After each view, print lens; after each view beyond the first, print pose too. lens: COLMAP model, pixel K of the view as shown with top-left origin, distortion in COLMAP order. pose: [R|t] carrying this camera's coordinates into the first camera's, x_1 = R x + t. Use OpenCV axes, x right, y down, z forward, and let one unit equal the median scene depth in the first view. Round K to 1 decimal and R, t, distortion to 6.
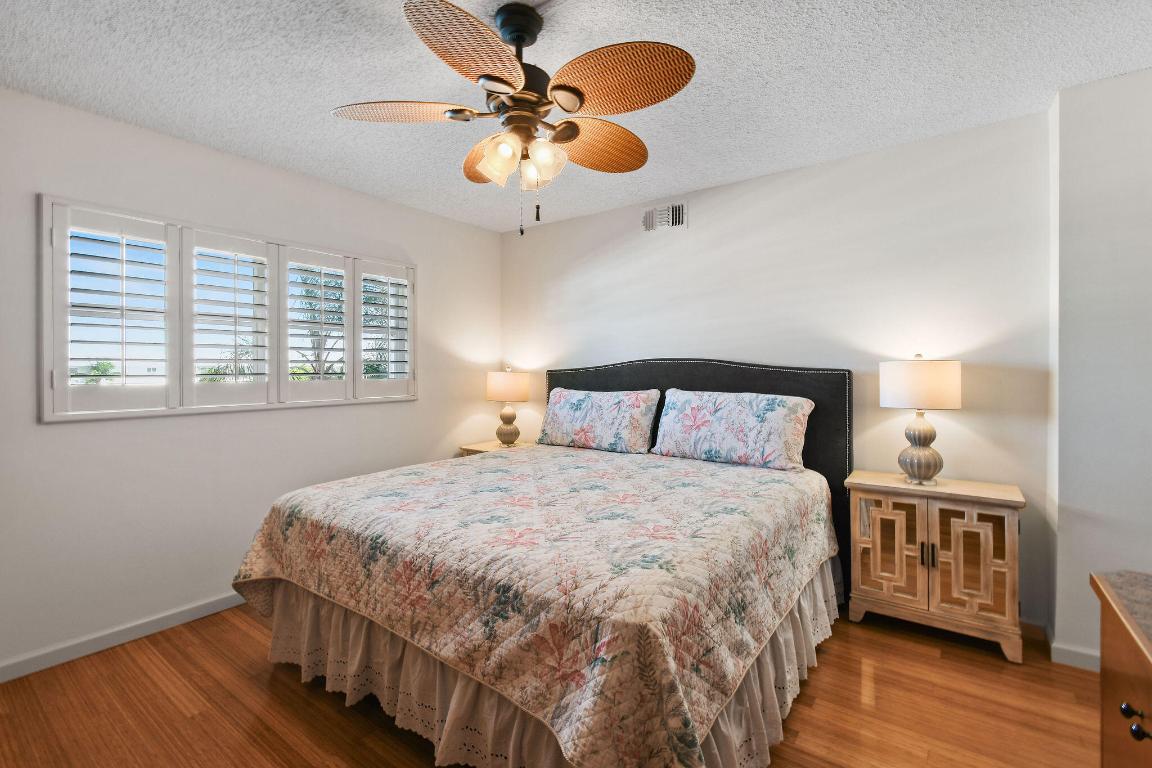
lens RADIAL K [[532.0, 0, 588.2], [0, 532.0, 388.3], [0, 0, 1]] dist [-0.000237, -0.000508]
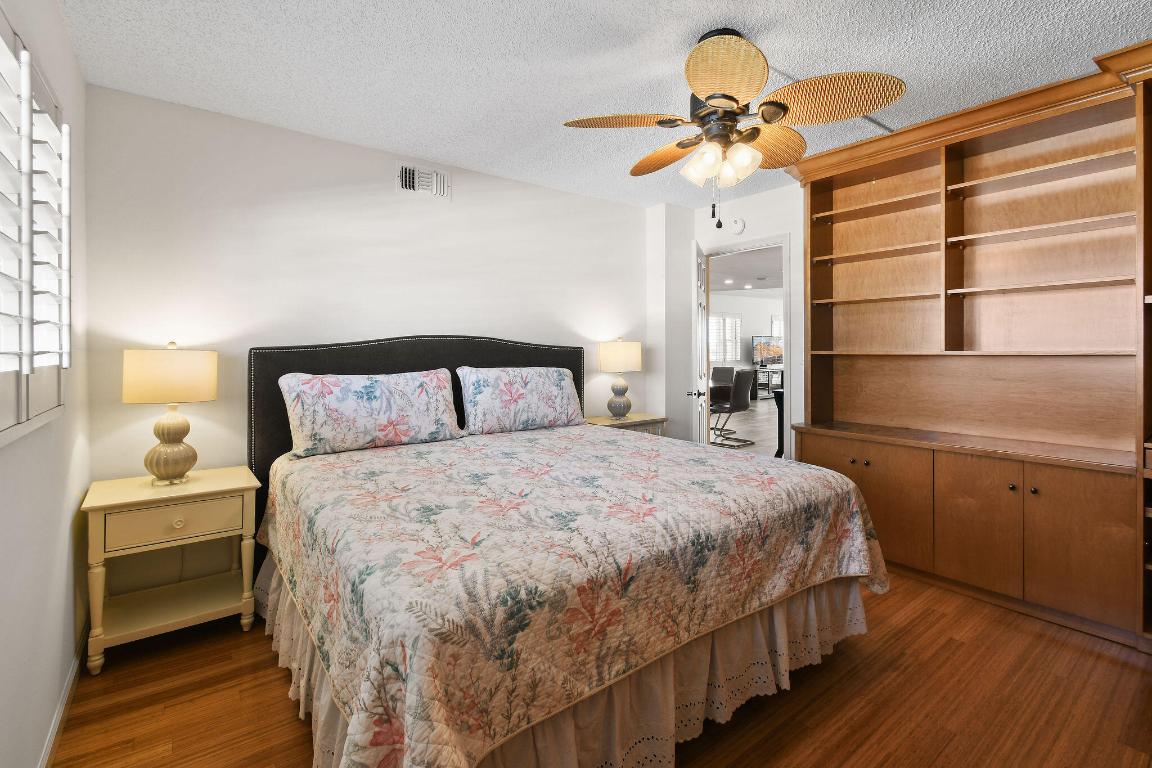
lens RADIAL K [[529.8, 0, 575.3], [0, 529.8, 372.3], [0, 0, 1]] dist [0.004409, 0.000140]
pose [[0.268126, -0.039859, 0.962559, -0.850746], [0.036719, 0.998841, 0.031133, -0.014238], [-0.962684, 0.026997, 0.269279, 0.641284]]
